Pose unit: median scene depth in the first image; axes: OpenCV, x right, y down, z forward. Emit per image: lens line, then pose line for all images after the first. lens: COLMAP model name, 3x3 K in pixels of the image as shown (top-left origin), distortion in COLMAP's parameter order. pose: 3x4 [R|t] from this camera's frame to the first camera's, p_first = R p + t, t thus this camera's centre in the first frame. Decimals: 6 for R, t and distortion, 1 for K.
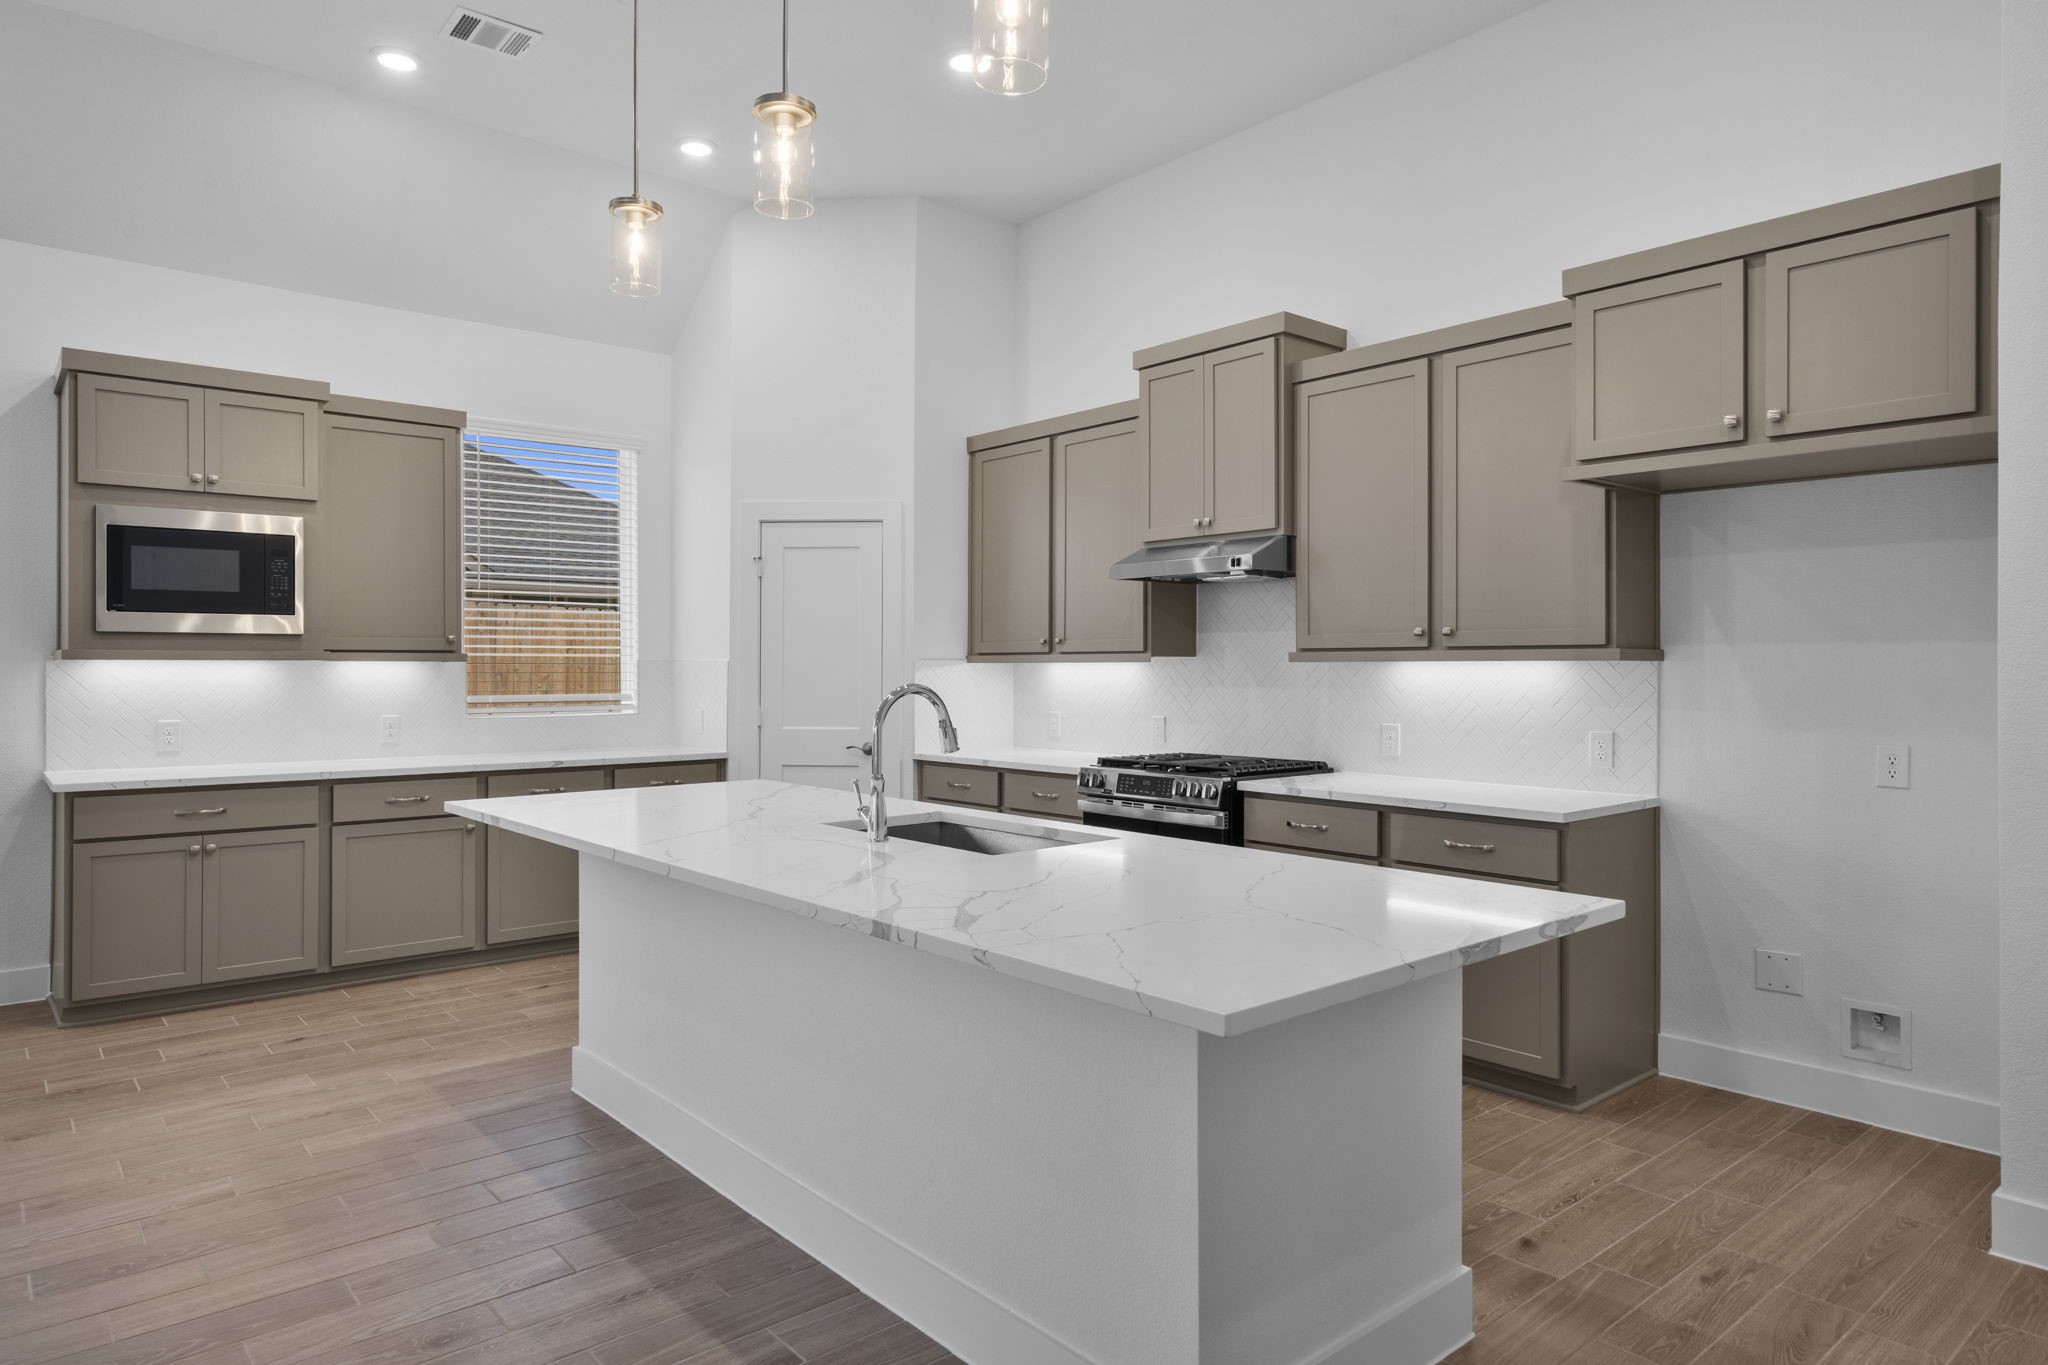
lens RADIAL K [[1228.0, 0, 1024.0], [0, 1228.0, 682.5], [0, 0, 1]] dist [0.003006, 0.001160]
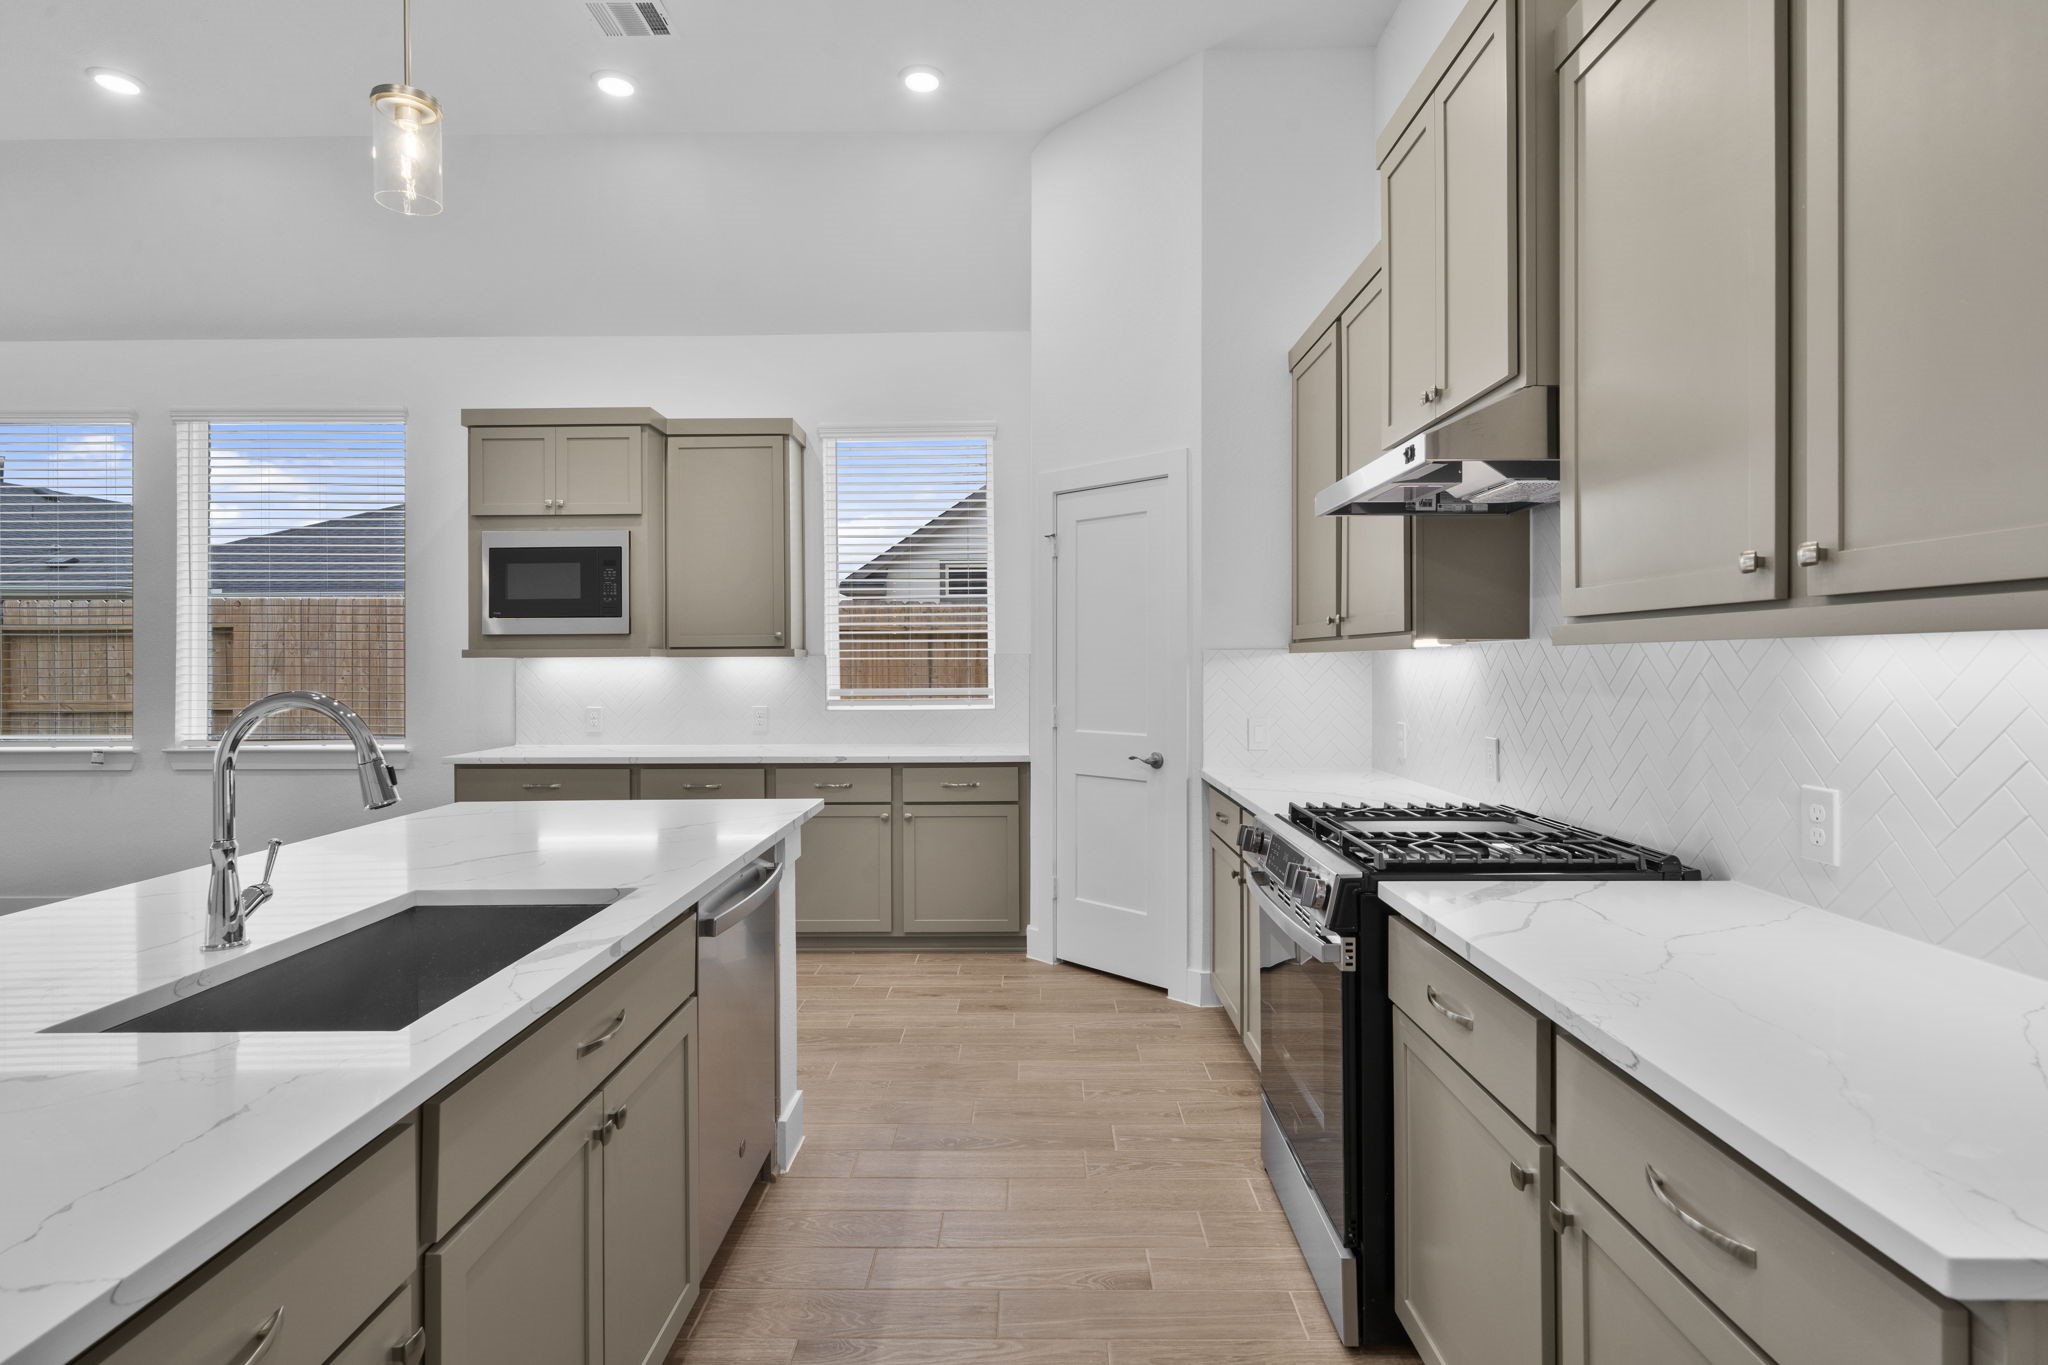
lens RADIAL K [[1068.0, 0, 1016.5], [0, 1068.0, 638.6], [0, 0, 1]] dist [0.032453, 0.000362]
pose [[0.733756, -0.019526, -0.679132, 0.341088], [-0.002981, 0.999485, -0.031958, -0.004527], [0.679406, 0.025474, 0.733320, 0.524243]]
